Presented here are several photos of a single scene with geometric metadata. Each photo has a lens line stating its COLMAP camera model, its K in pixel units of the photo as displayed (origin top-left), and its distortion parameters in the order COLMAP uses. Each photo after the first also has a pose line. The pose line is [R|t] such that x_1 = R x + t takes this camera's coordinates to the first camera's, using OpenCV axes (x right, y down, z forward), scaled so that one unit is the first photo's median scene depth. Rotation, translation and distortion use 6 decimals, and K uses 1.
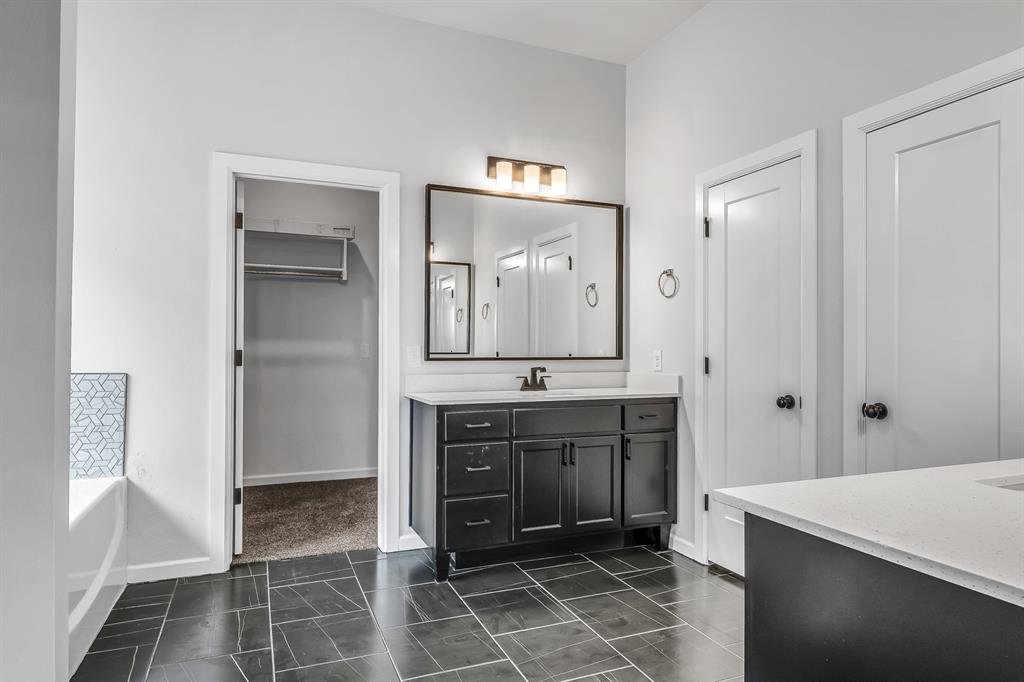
lens RADIAL K [[619.5, 0, 515.2], [0, 619.5, 345.1], [0, 0, 1]] dist [0.004689, 0.003703]
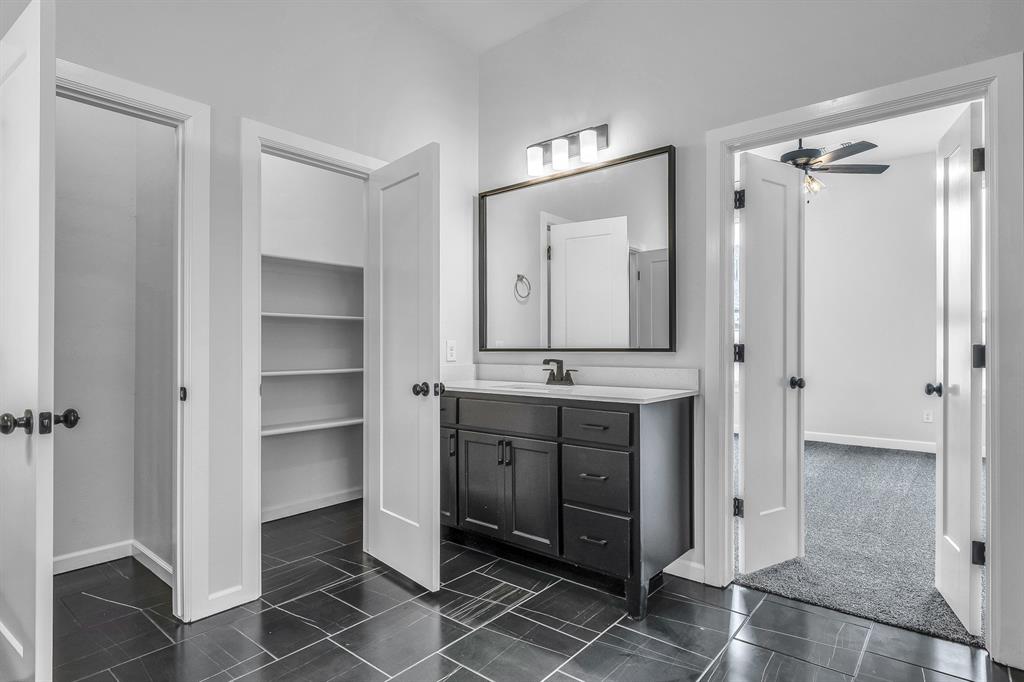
lens RADIAL K [[545.9, 0, 513.6], [0, 545.9, 343.1], [0, 0, 1]] dist [0.021284, -0.000293]
pose [[0.462381, -0.010878, -0.886615, 0.713594], [0.010236, 0.999924, -0.006930, 0.016716], [0.886622, -0.005871, 0.462457, 0.560996]]
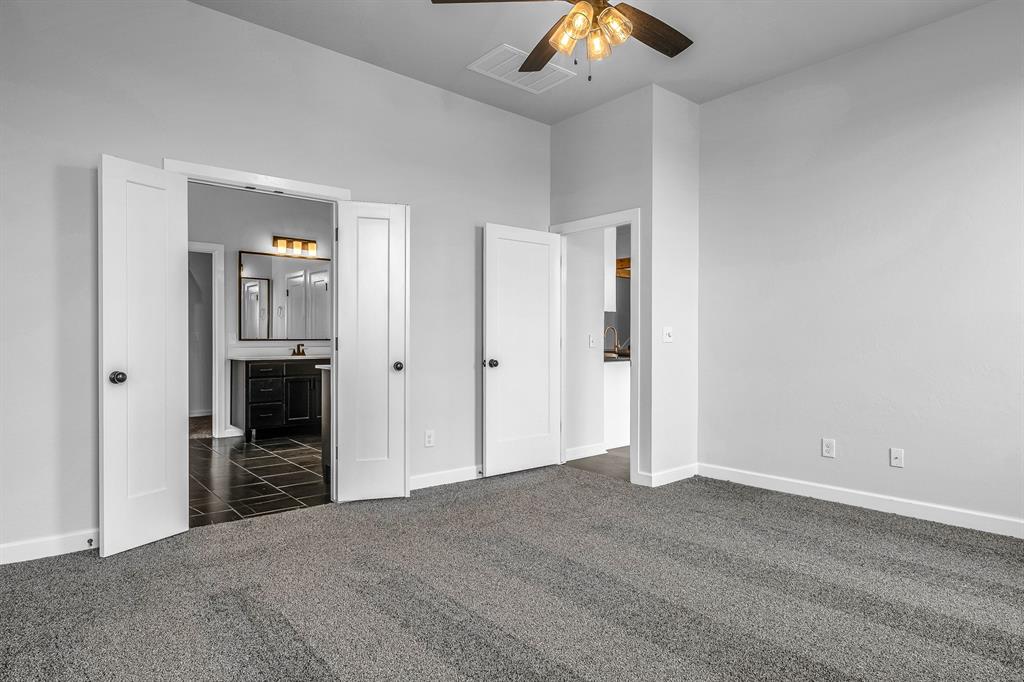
lens RADIAL K [[585.8, 0, 505.3], [0, 585.8, 347.6], [0, 0, 1]] dist [-0.002506, -0.000401]
pose [[0.958322, -0.002091, 0.285682, 0.129824], [-0.005132, 0.999686, 0.024534, -0.002638], [-0.285644, -0.024978, 0.958010, -0.990453]]
